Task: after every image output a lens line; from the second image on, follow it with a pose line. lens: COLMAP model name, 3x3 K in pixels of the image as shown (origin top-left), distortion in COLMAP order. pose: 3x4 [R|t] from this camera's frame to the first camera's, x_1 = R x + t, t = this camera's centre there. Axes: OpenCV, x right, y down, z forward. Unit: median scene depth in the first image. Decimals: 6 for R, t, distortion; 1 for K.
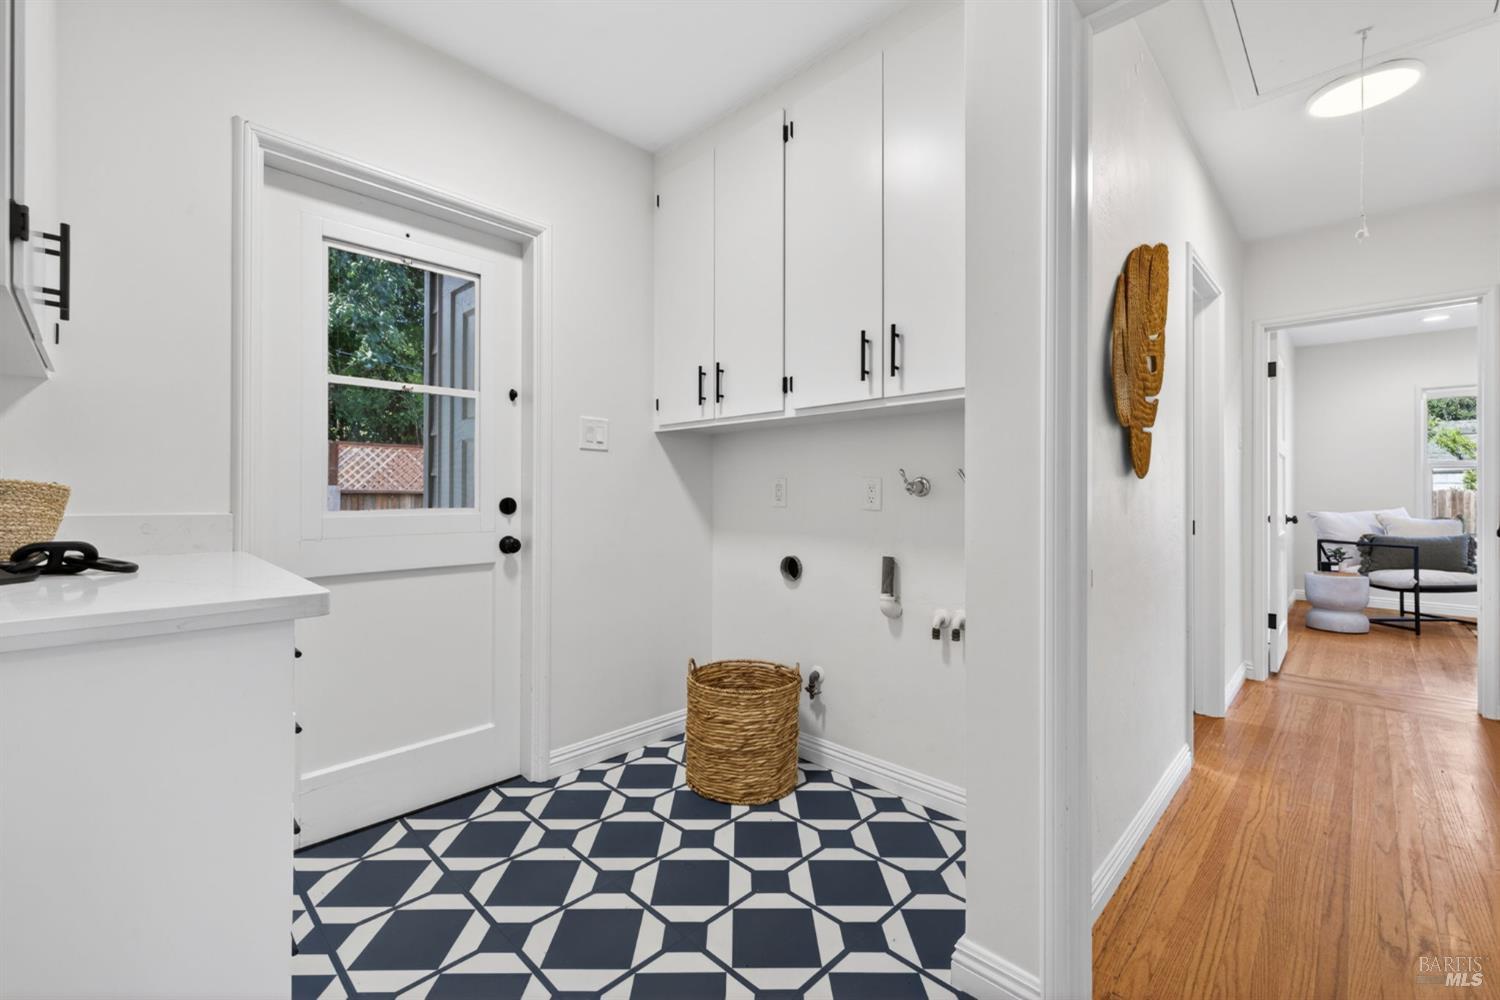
lens RADIAL K [[620.9, 0, 746.5], [0, 620.9, 493.2], [0, 0, 1]] dist [0.001907, 0.000110]
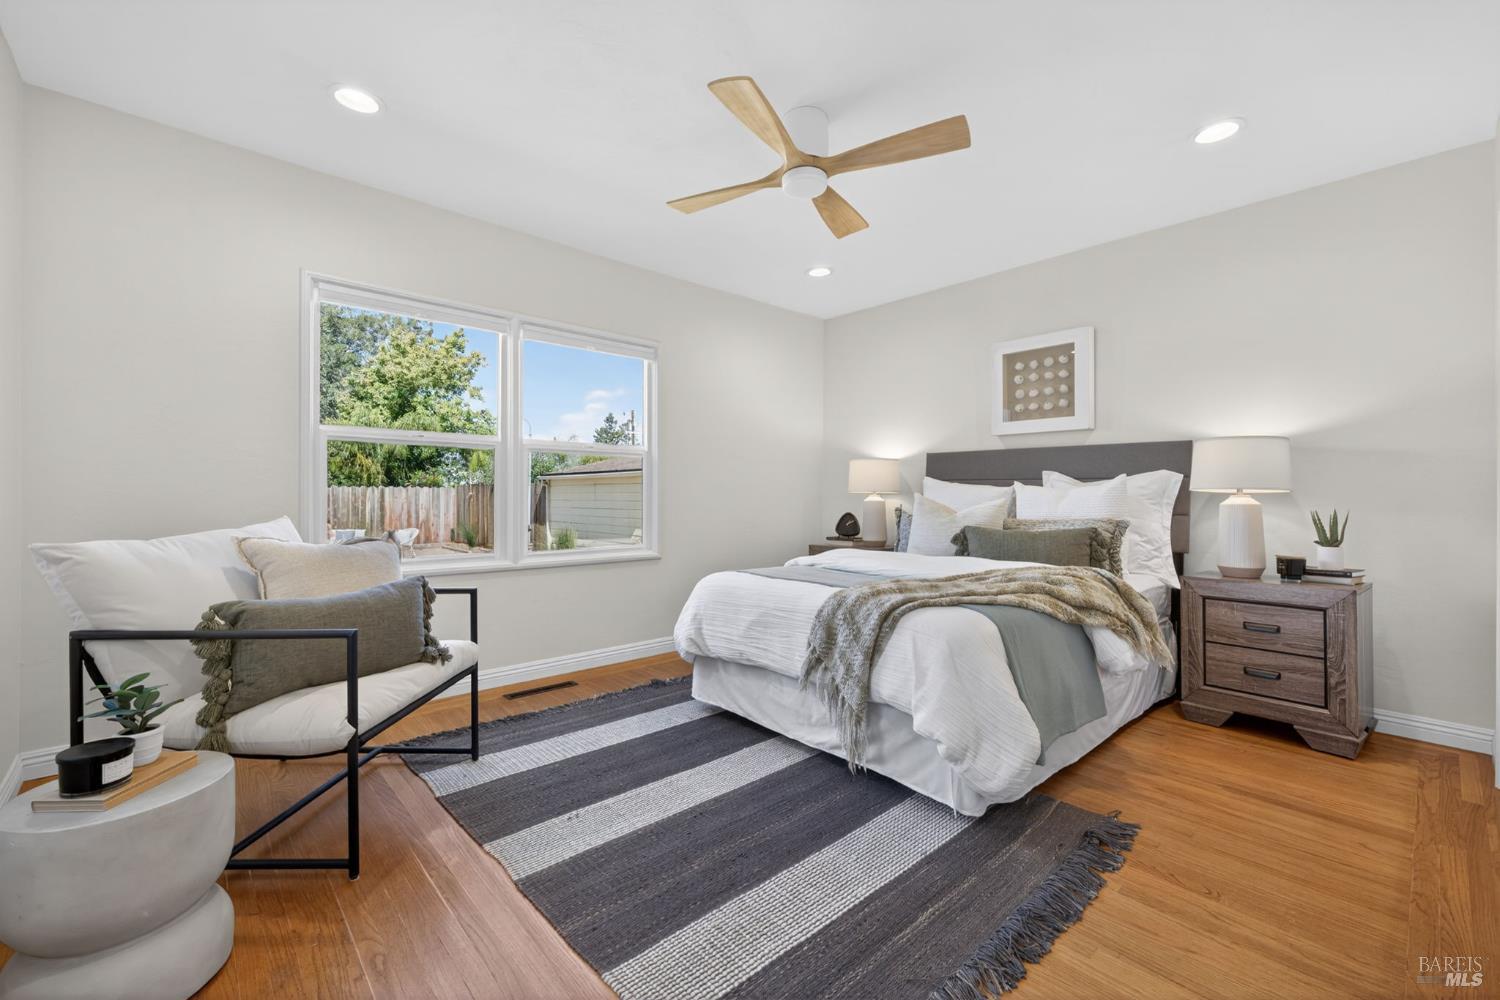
lens RADIAL K [[620.9, 0, 746.5], [0, 620.9, 493.2], [0, 0, 1]] dist [0.001907, 0.000110]
pose [[0.052496, -0.002081, 0.998619, 0.712012], [0.001568, 0.999997, 0.002002, 0.004602], [-0.998620, 0.001461, 0.052499, 0.736116]]
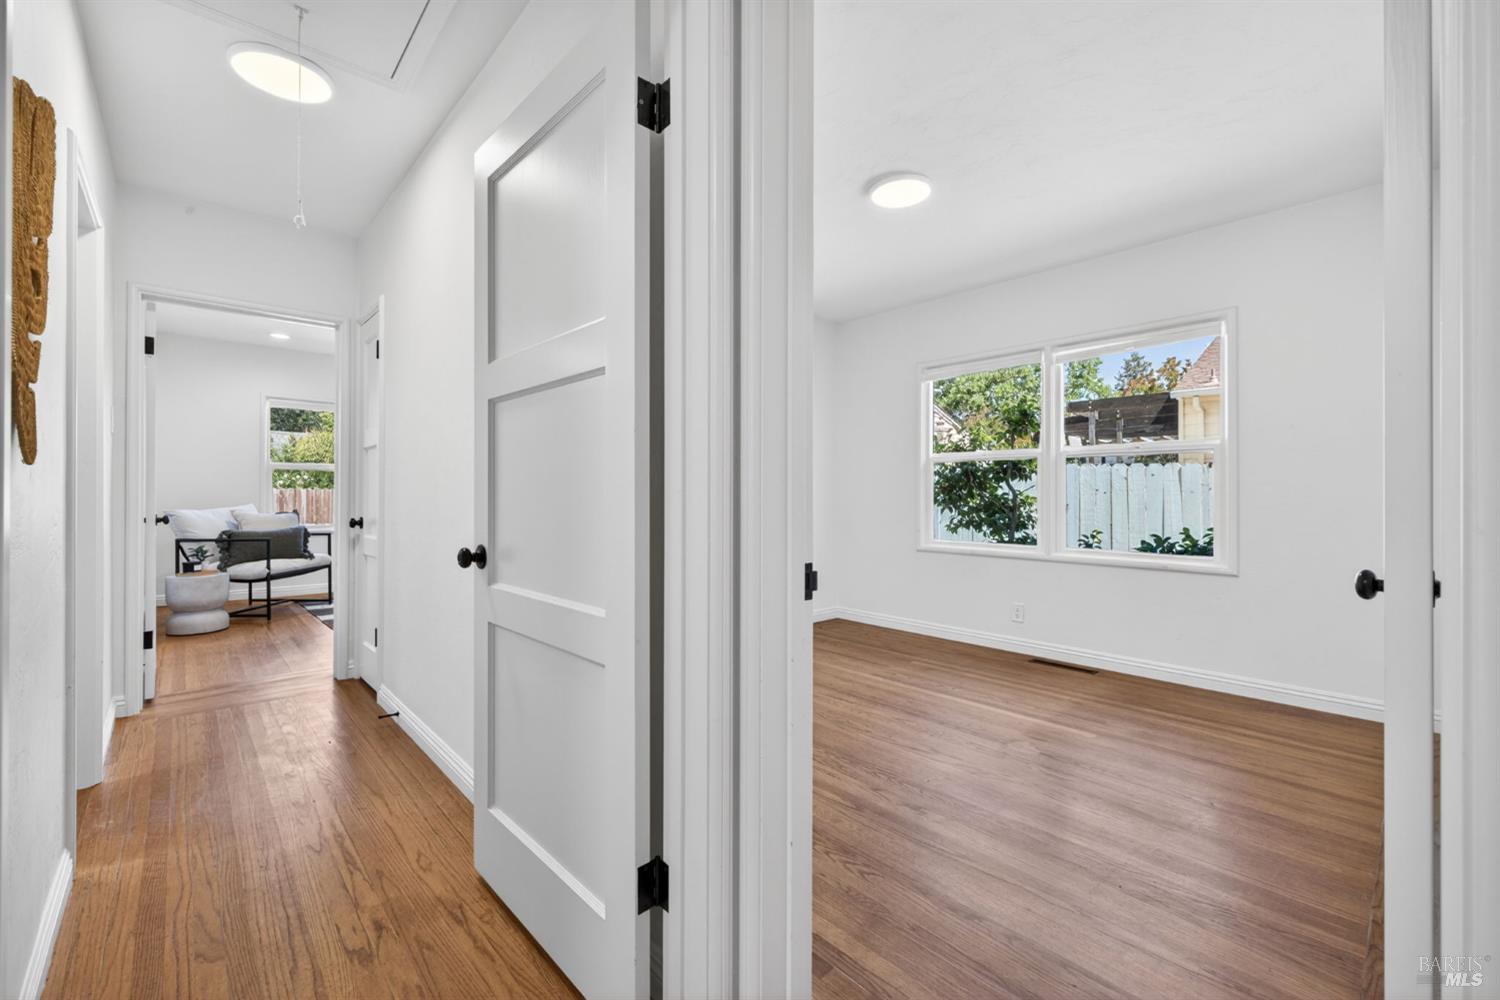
lens RADIAL K [[620.9, 0, 746.5], [0, 620.9, 493.2], [0, 0, 1]] dist [0.001907, 0.000110]
pose [[0.052786, -0.000622, 0.998606, 0.026054], [-0.004117, 0.999991, 0.000841, 0.000248], [-0.998597, -0.004156, 0.052783, 0.099270]]
